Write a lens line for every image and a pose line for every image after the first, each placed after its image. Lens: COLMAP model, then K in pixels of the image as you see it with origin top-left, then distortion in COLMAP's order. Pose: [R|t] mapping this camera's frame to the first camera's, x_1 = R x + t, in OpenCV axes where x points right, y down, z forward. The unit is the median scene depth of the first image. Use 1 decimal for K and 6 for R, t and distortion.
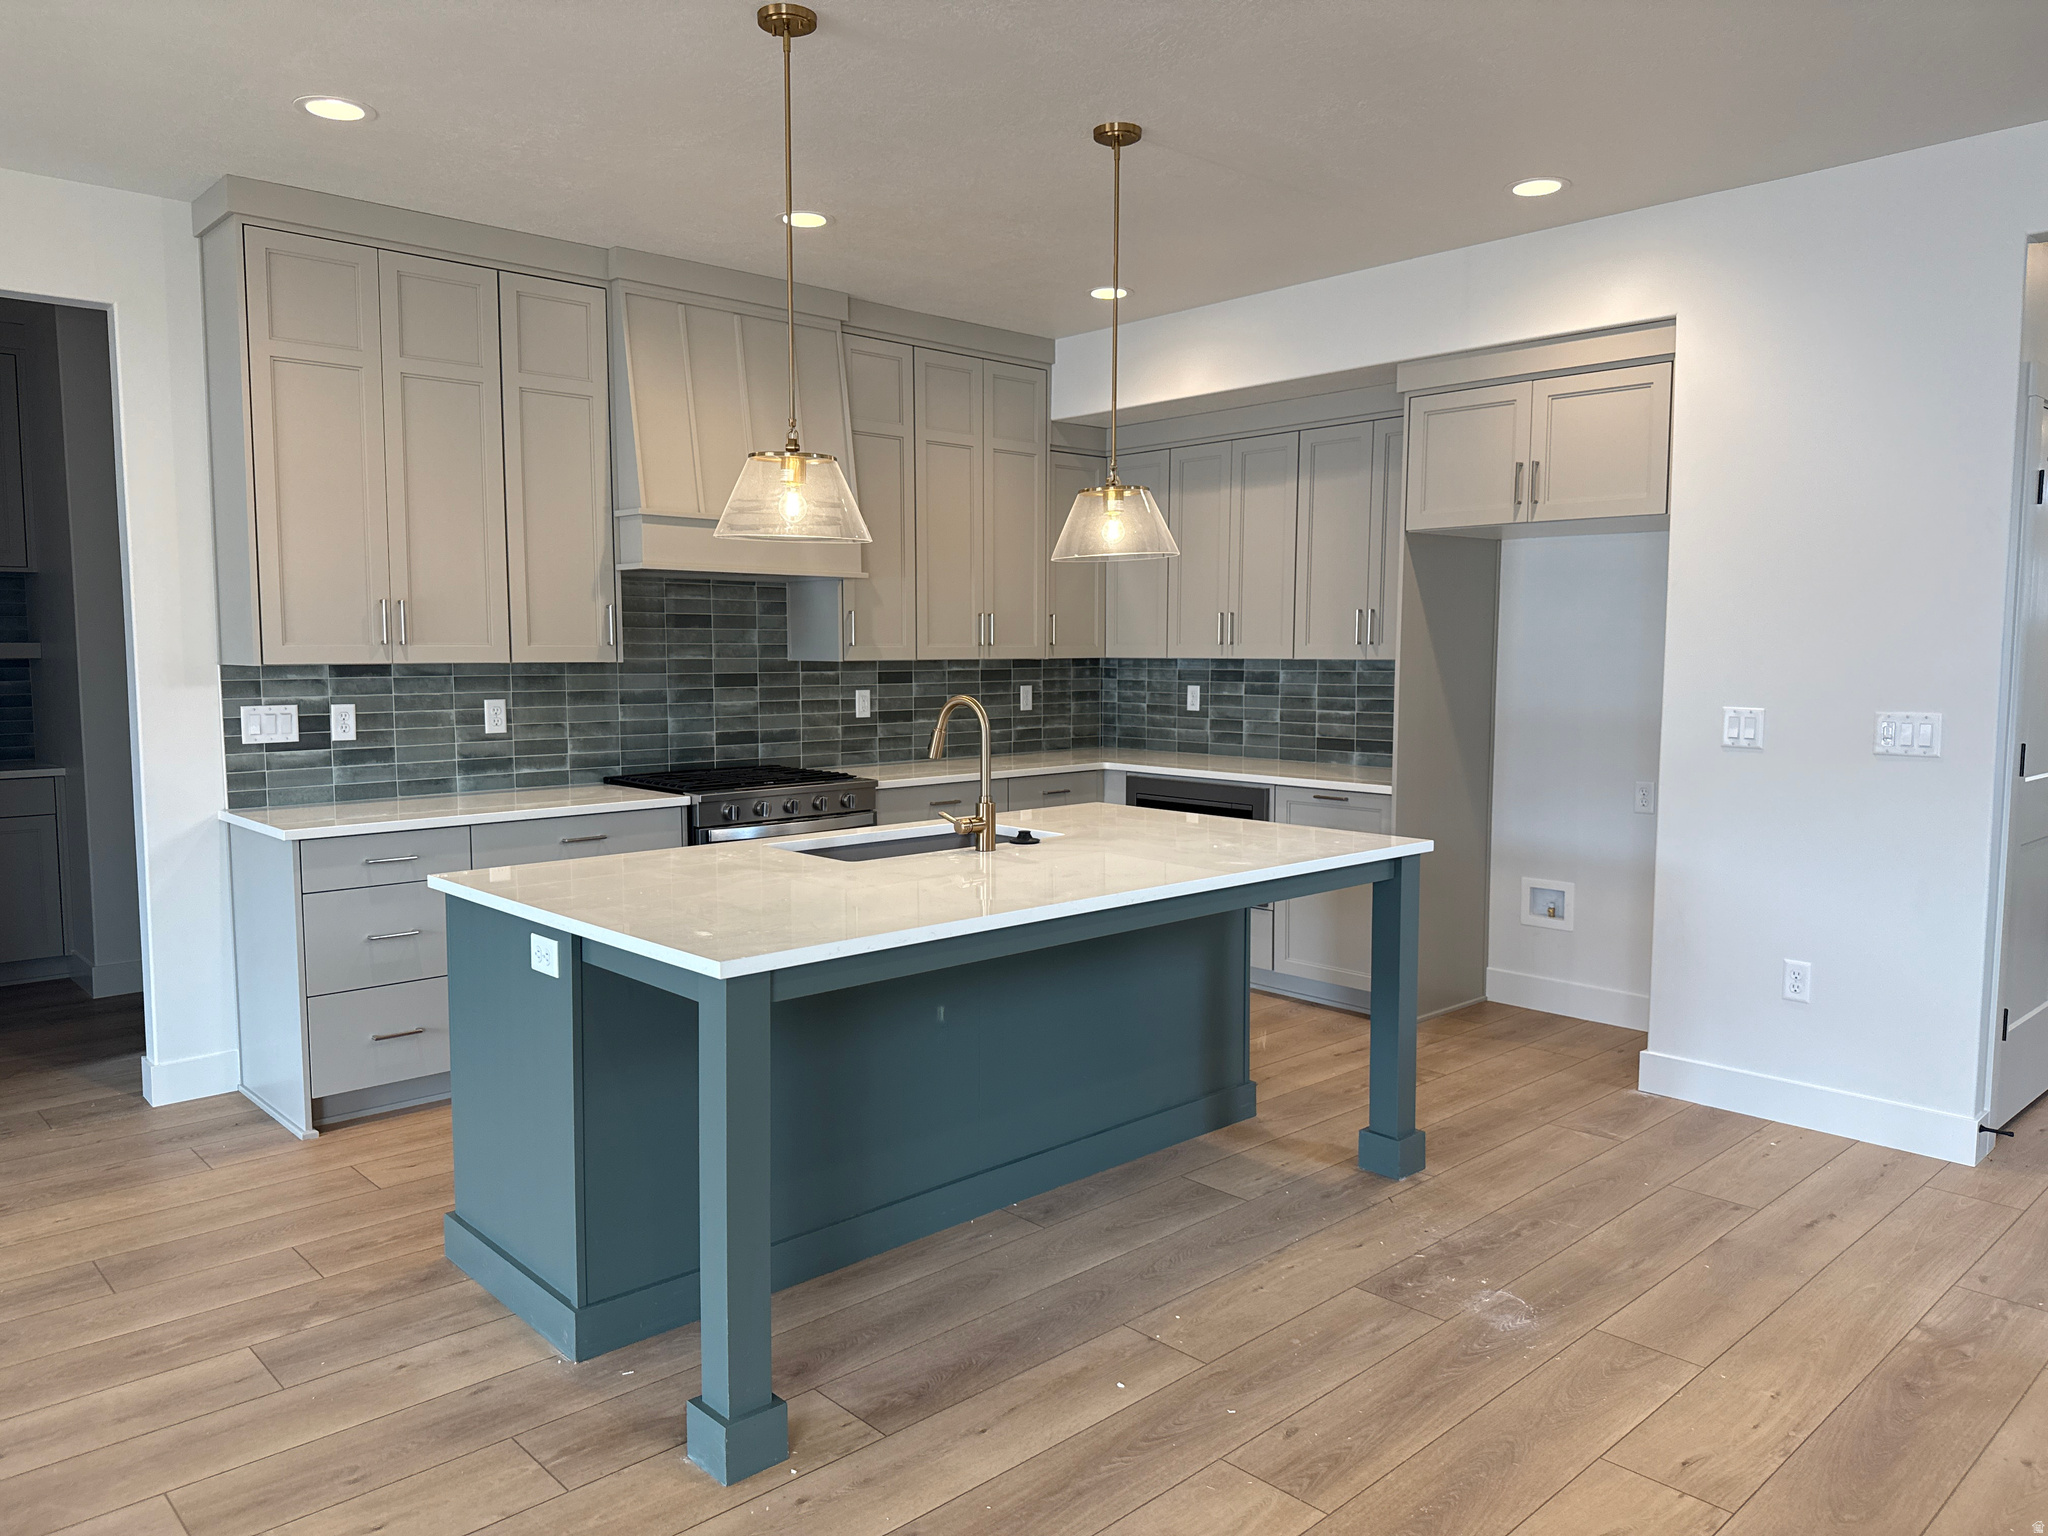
lens RADIAL K [[1428.8, 0, 1024.0], [0, 1428.8, 768.0], [0, 0, 1]] dist [0.100263, -0.161336]
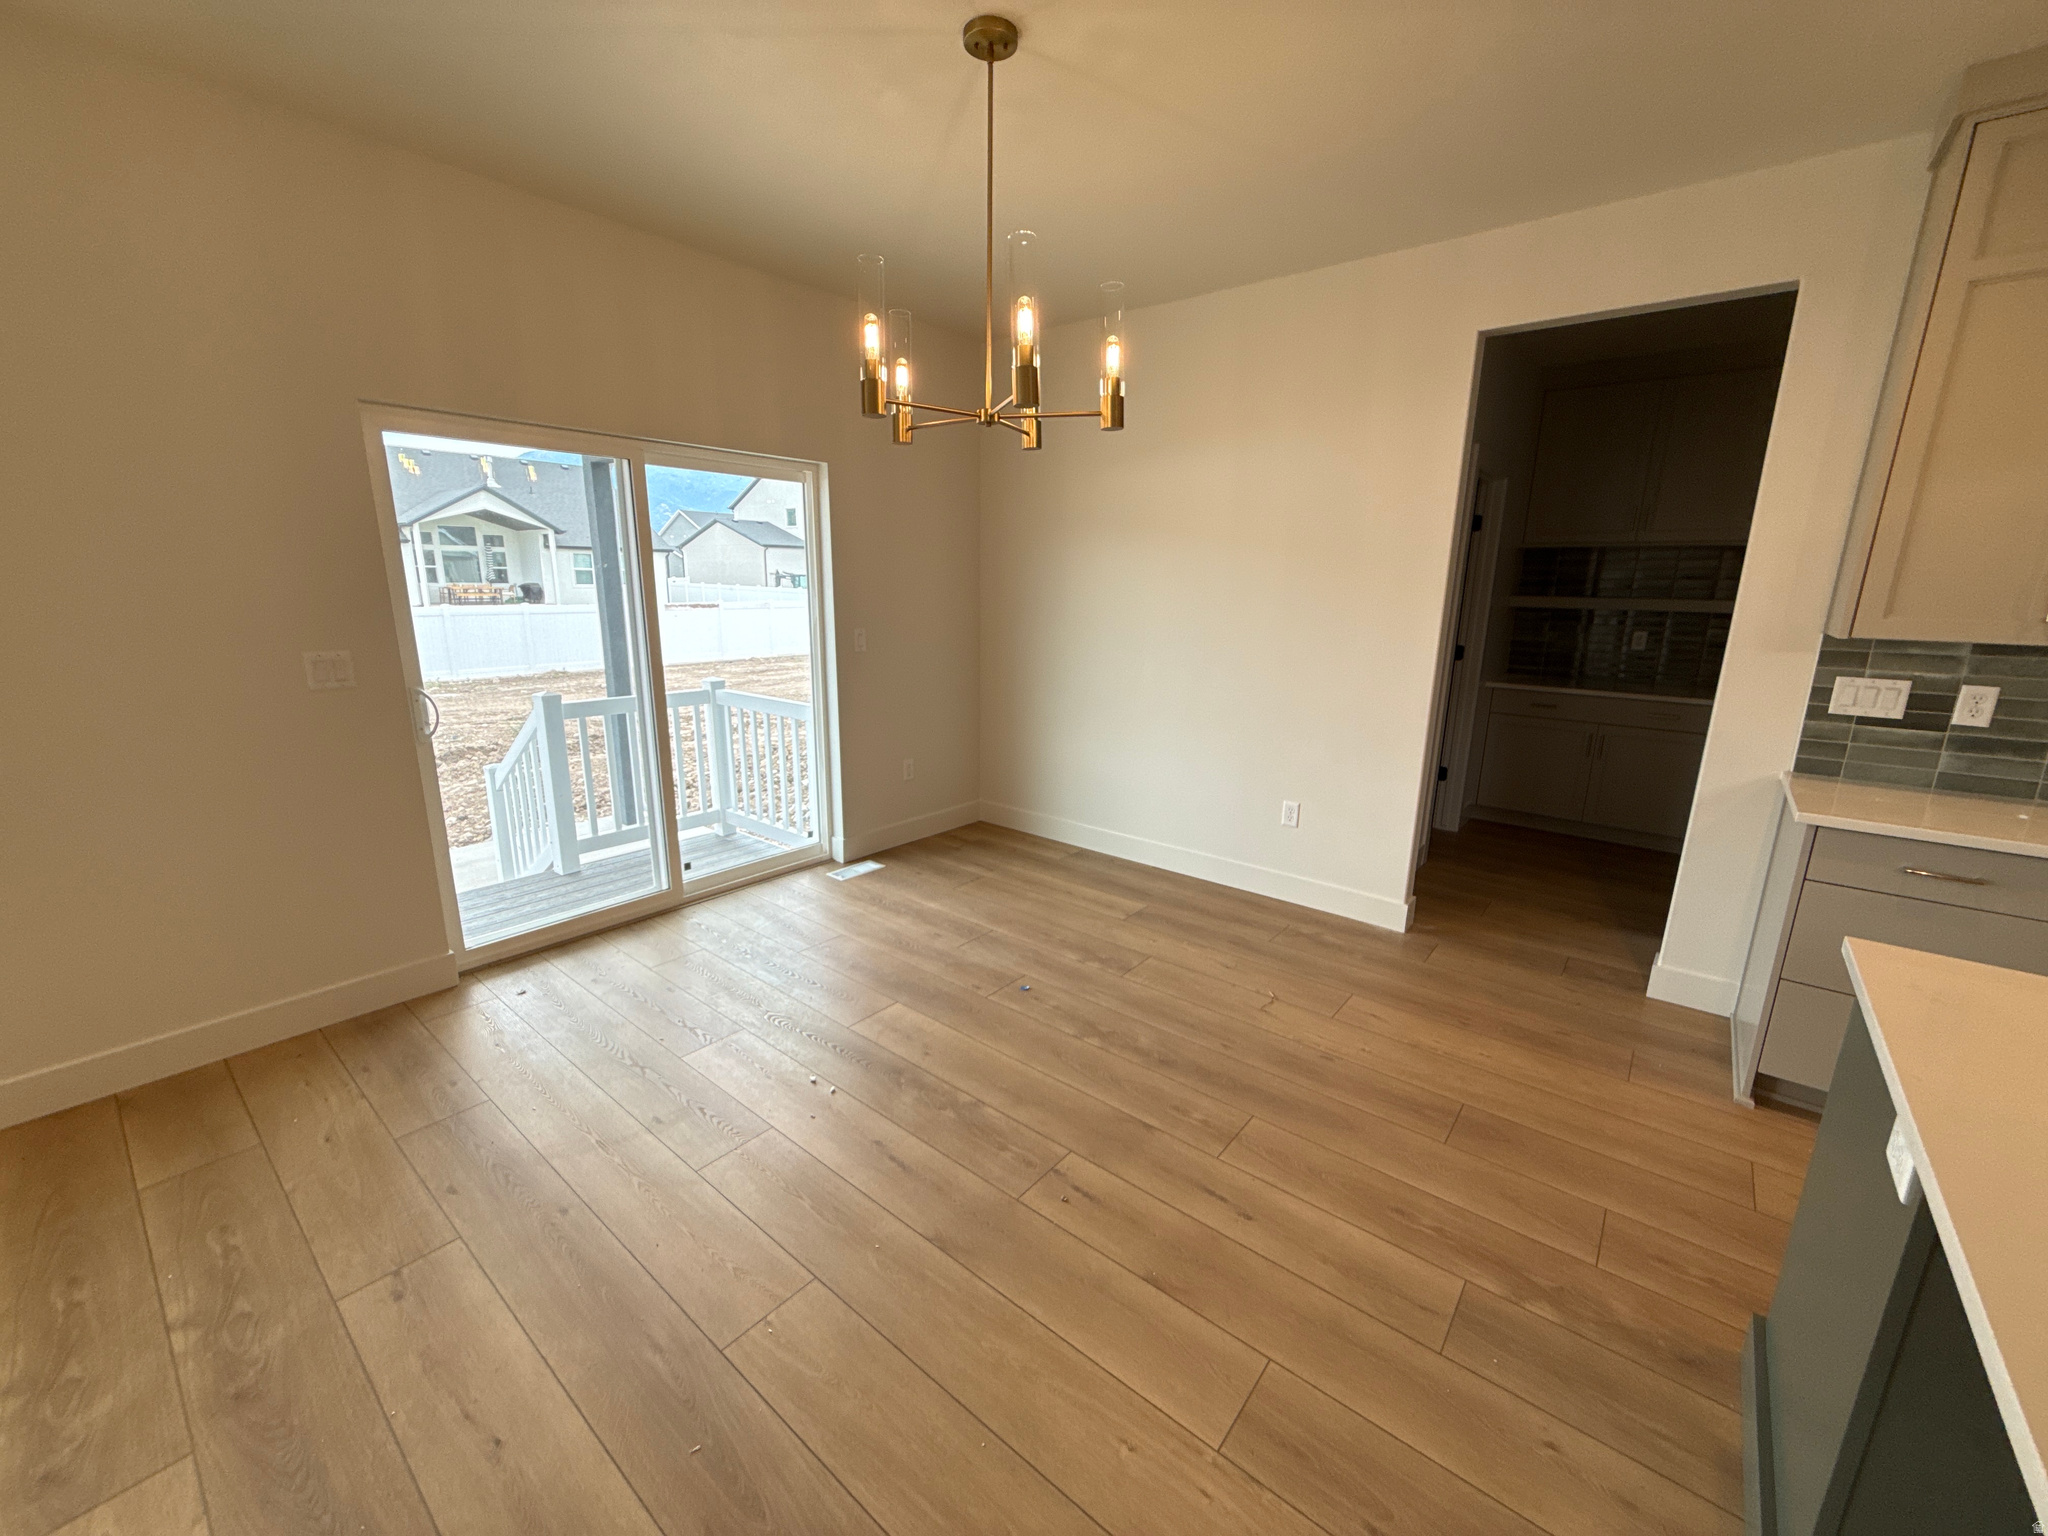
lens RADIAL K [[817.3, 0, 1019.3], [0, 817.3, 770.2], [0, 0, 1]] dist [-0.001219, 0.000659]
pose [[0.129304, 0.230064, -0.964547, -0.043569], [-0.101765, 0.970656, 0.217879, -0.039152], [0.986369, 0.069984, 0.148922, 0.312204]]
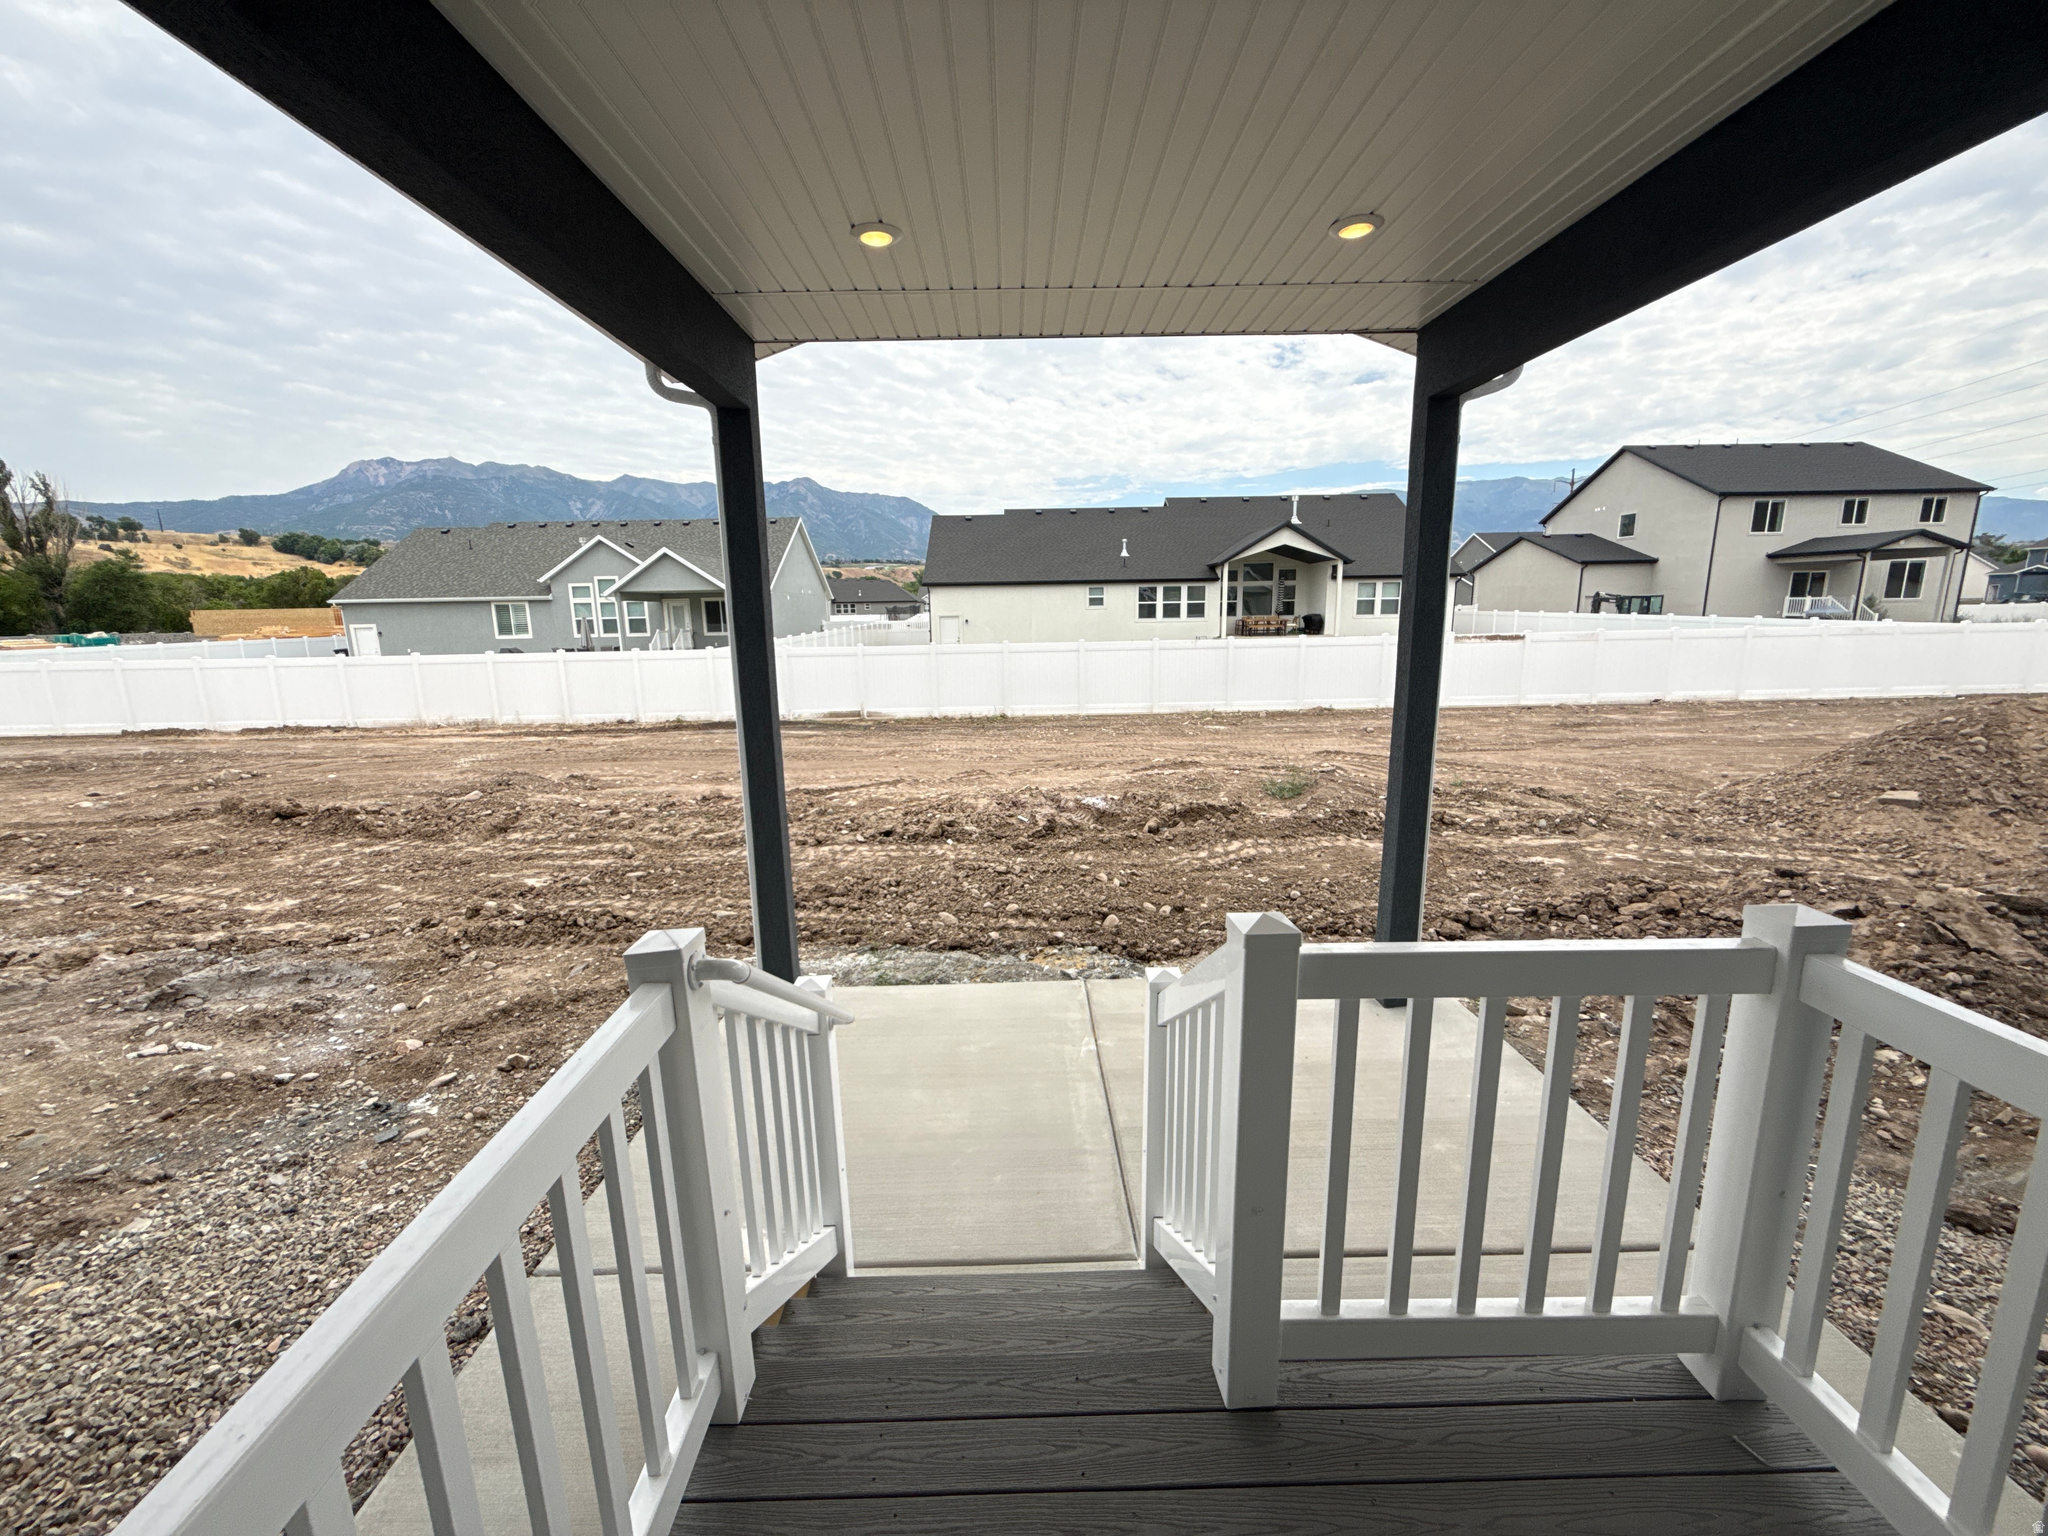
lens RADIAL K [[817.3, 0, 1019.3], [0, 817.3, 770.2], [0, 0, 1]] dist [-0.001219, 0.000659]
pose [[-0.673837, 0.155521, -0.722327, -0.663717], [-0.046877, 0.966630, 0.251851, -0.001984], [0.737391, 0.203567, -0.644061, 0.069177]]
